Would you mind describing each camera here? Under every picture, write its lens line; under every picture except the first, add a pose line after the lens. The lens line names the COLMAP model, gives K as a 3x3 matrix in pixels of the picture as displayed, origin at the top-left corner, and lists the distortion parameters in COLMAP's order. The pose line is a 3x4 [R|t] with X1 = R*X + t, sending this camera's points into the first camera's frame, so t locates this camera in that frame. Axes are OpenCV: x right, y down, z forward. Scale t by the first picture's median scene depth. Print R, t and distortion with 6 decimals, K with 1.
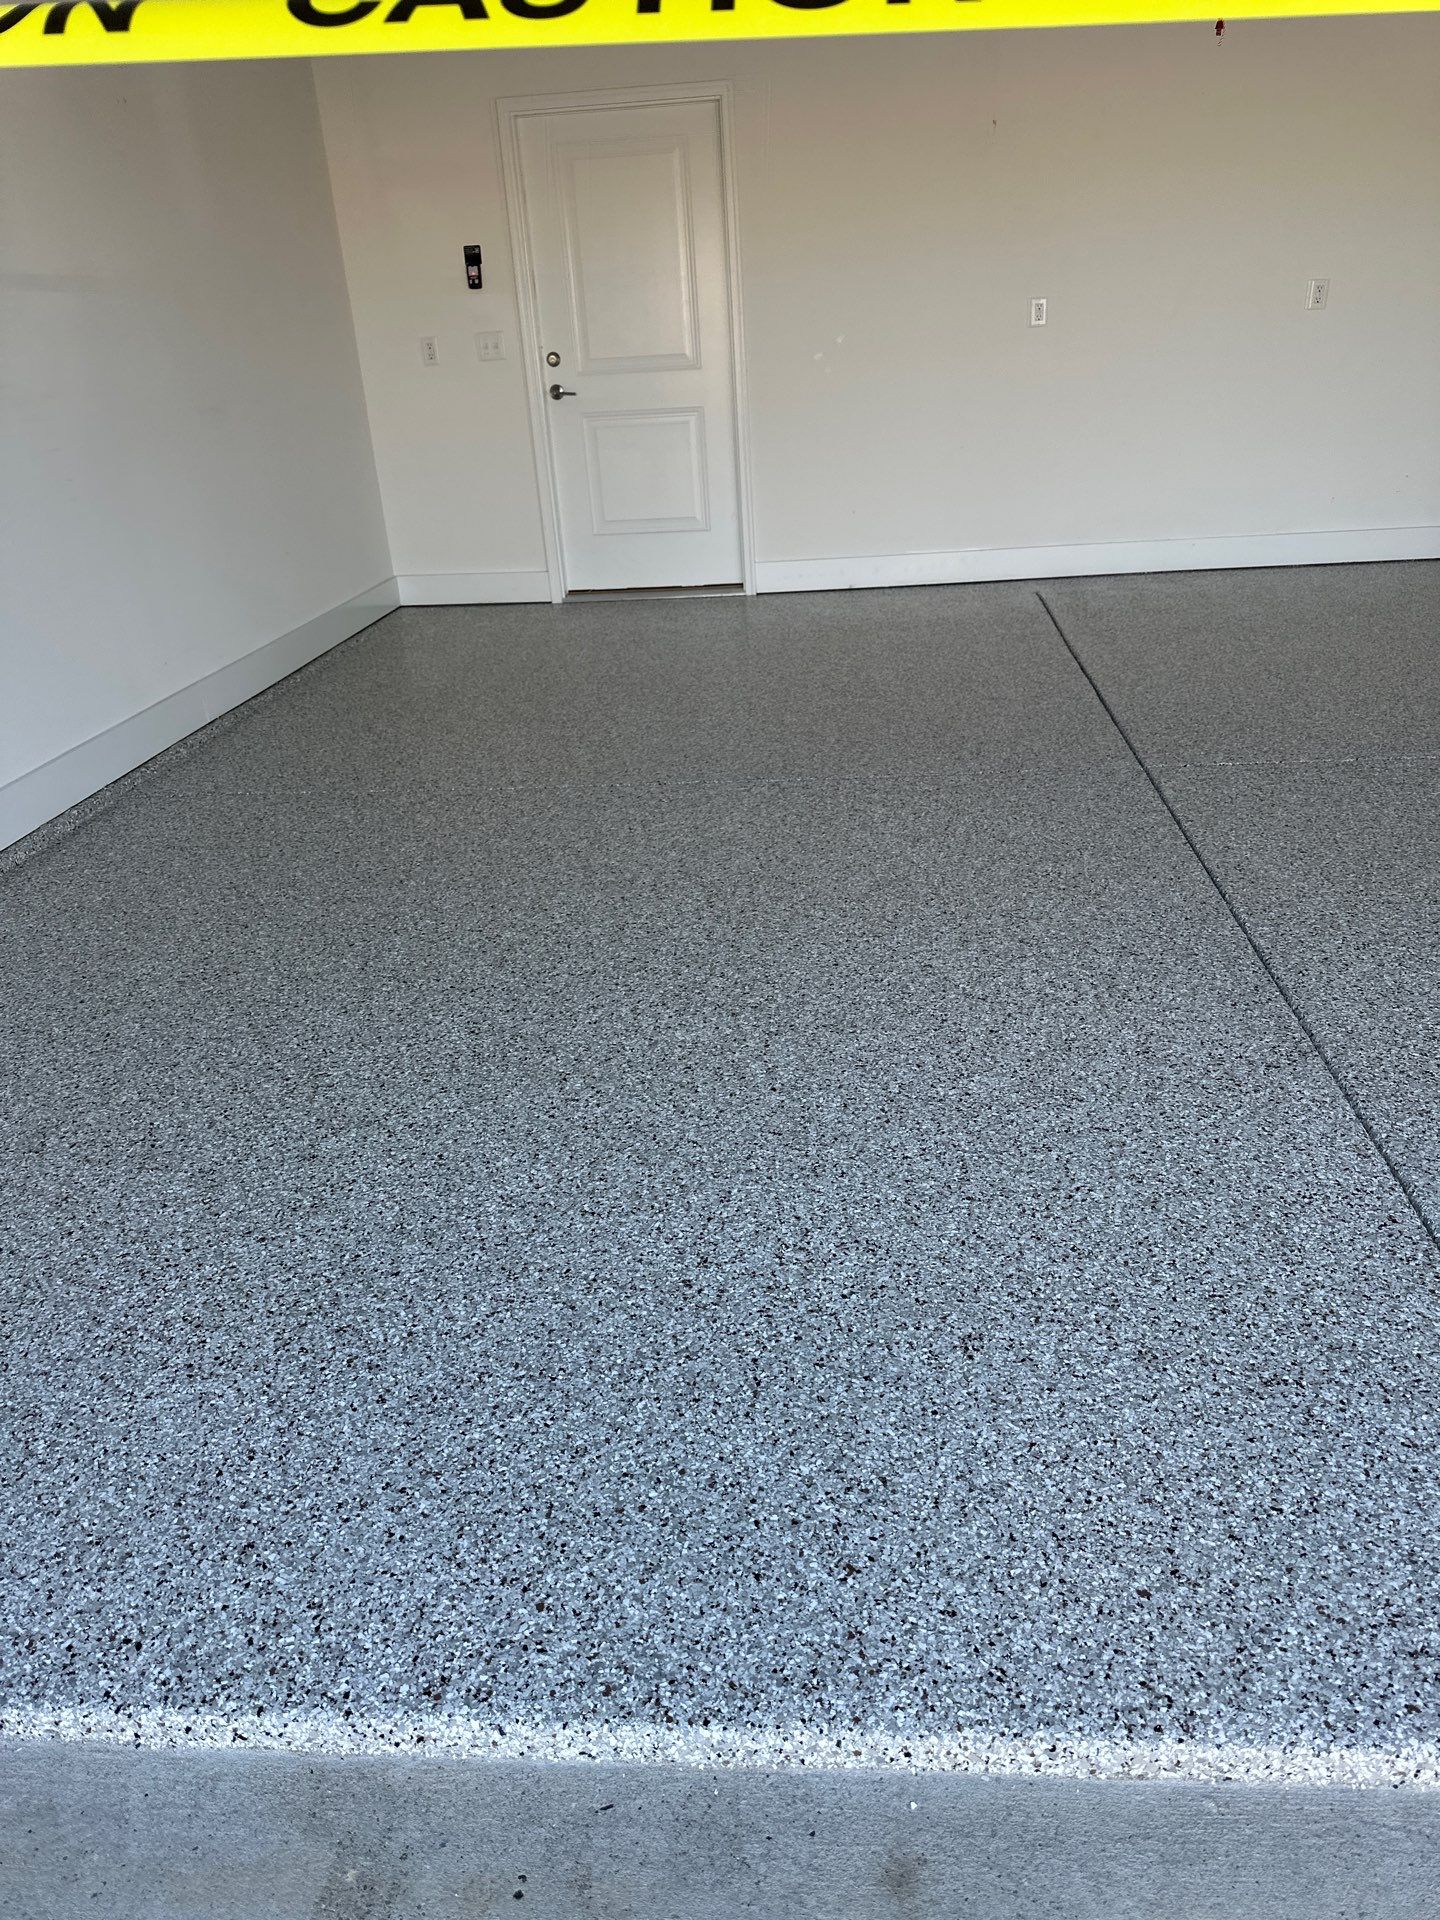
lens RADIAL K [[1367.9, 0, 741.8], [0, 1367.9, 988.4], [0, 0, 1]] dist [0.212939, -0.414915]
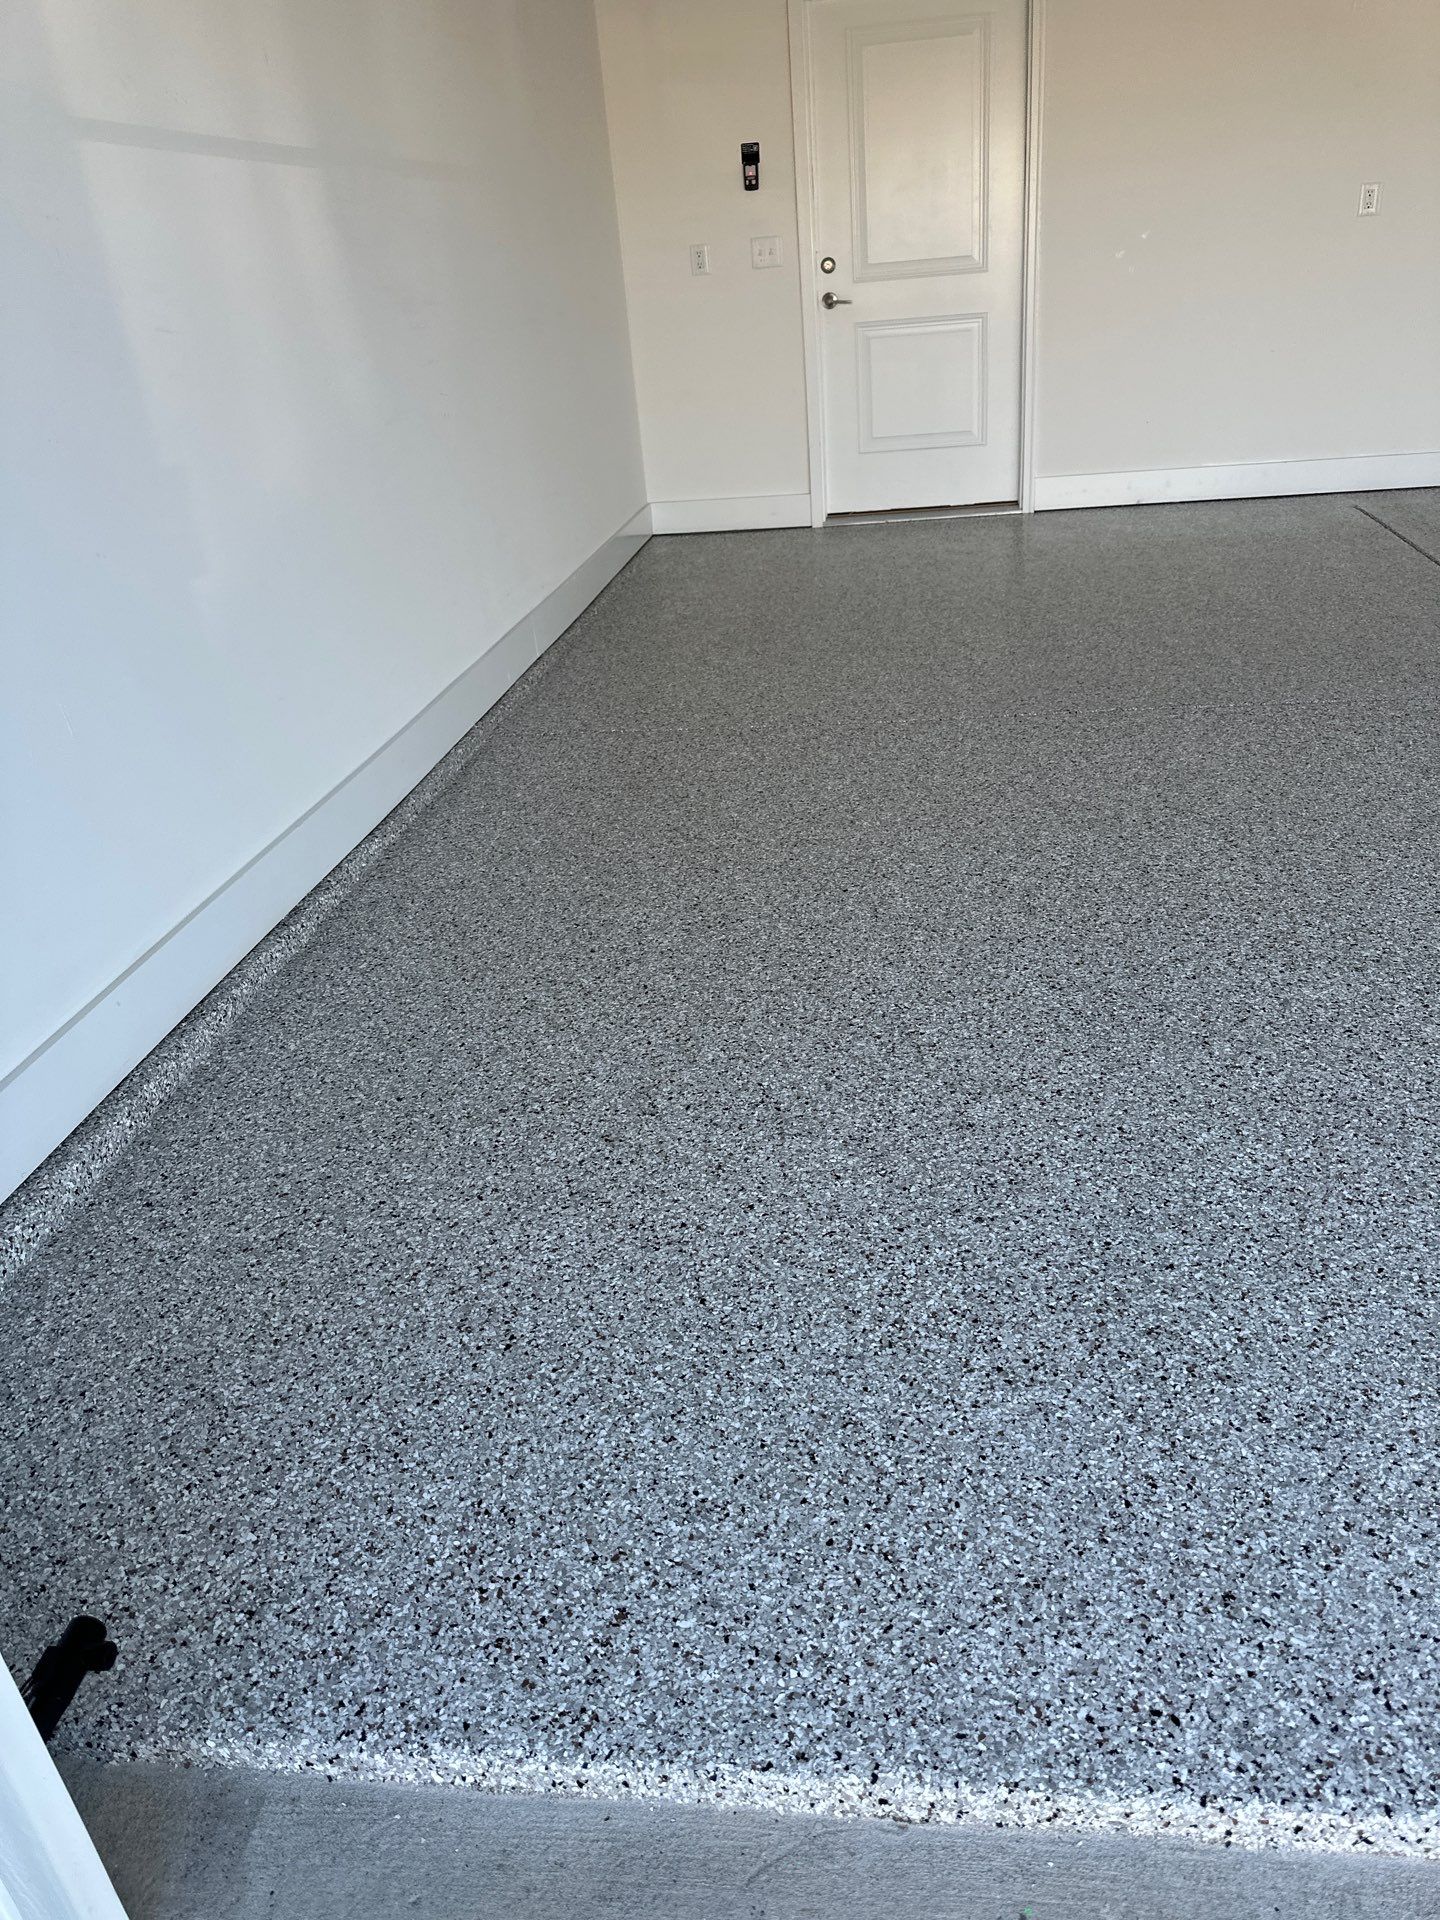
lens RADIAL K [[1399.0, 0, 720.0], [0, 1399.0, 960.0], [0, 0, 1]] dist [0.116257, -0.126715]
pose [[0.998554, 0.003508, -0.053640, -0.247196], [-0.002397, 0.999781, 0.020768, -0.003281], [0.053701, -0.020609, 0.998344, 0.046878]]
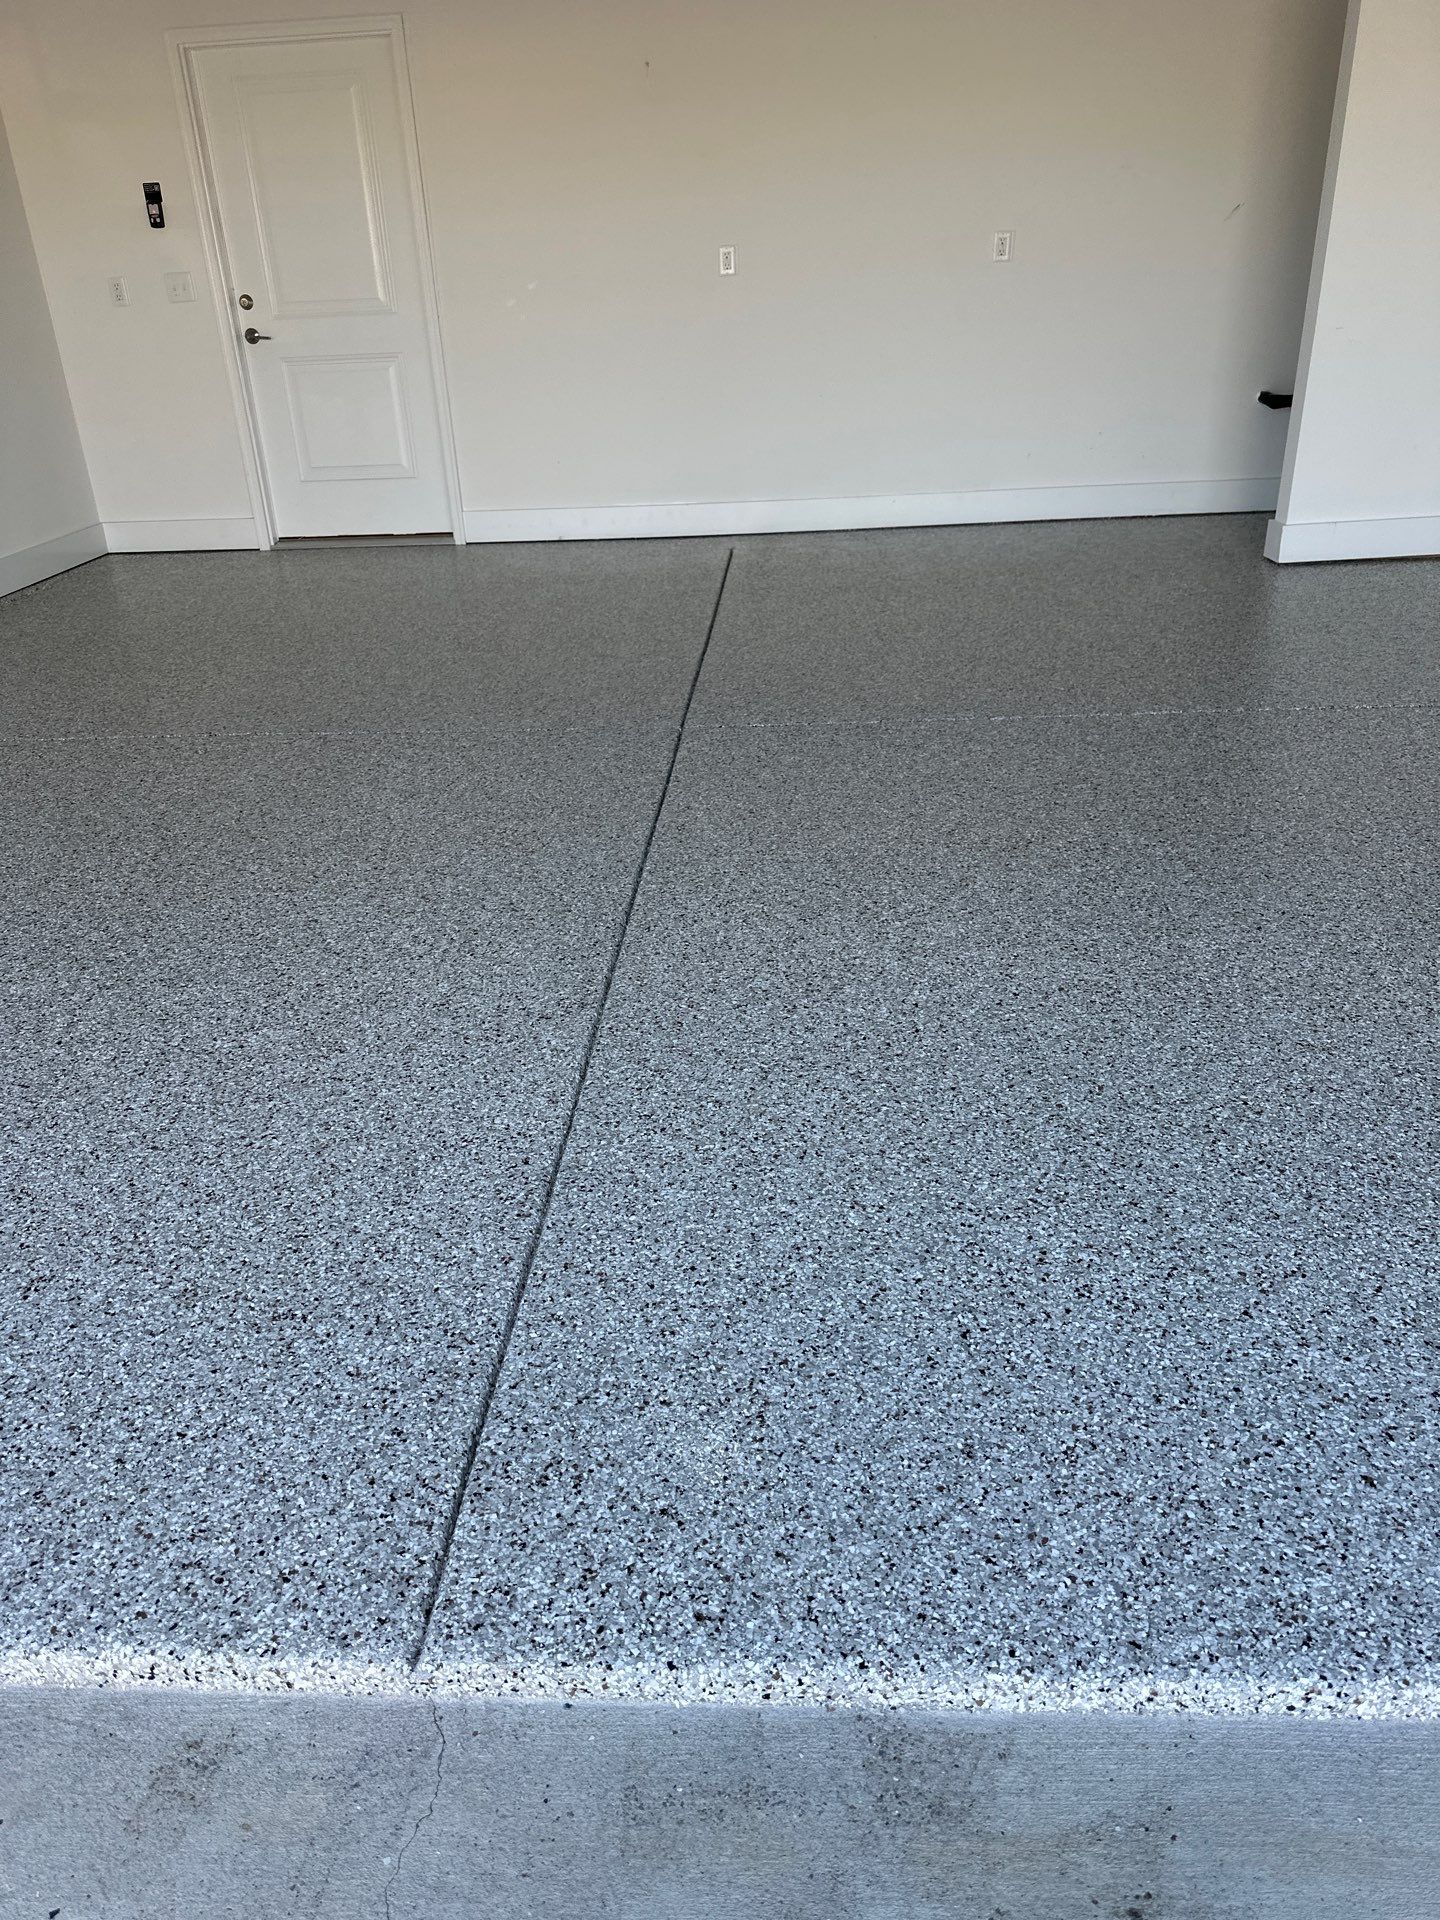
lens RADIAL K [[1398.9, 0, 720.0], [0, 1398.9, 960.0], [0, 0, 1]] dist [0.179642, -0.215210]
pose [[0.999955, 0.001701, 0.009385, 0.303799], [-0.001811, 0.999931, 0.011625, -0.000070], [-0.009365, -0.011641, 0.999888, -0.033558]]
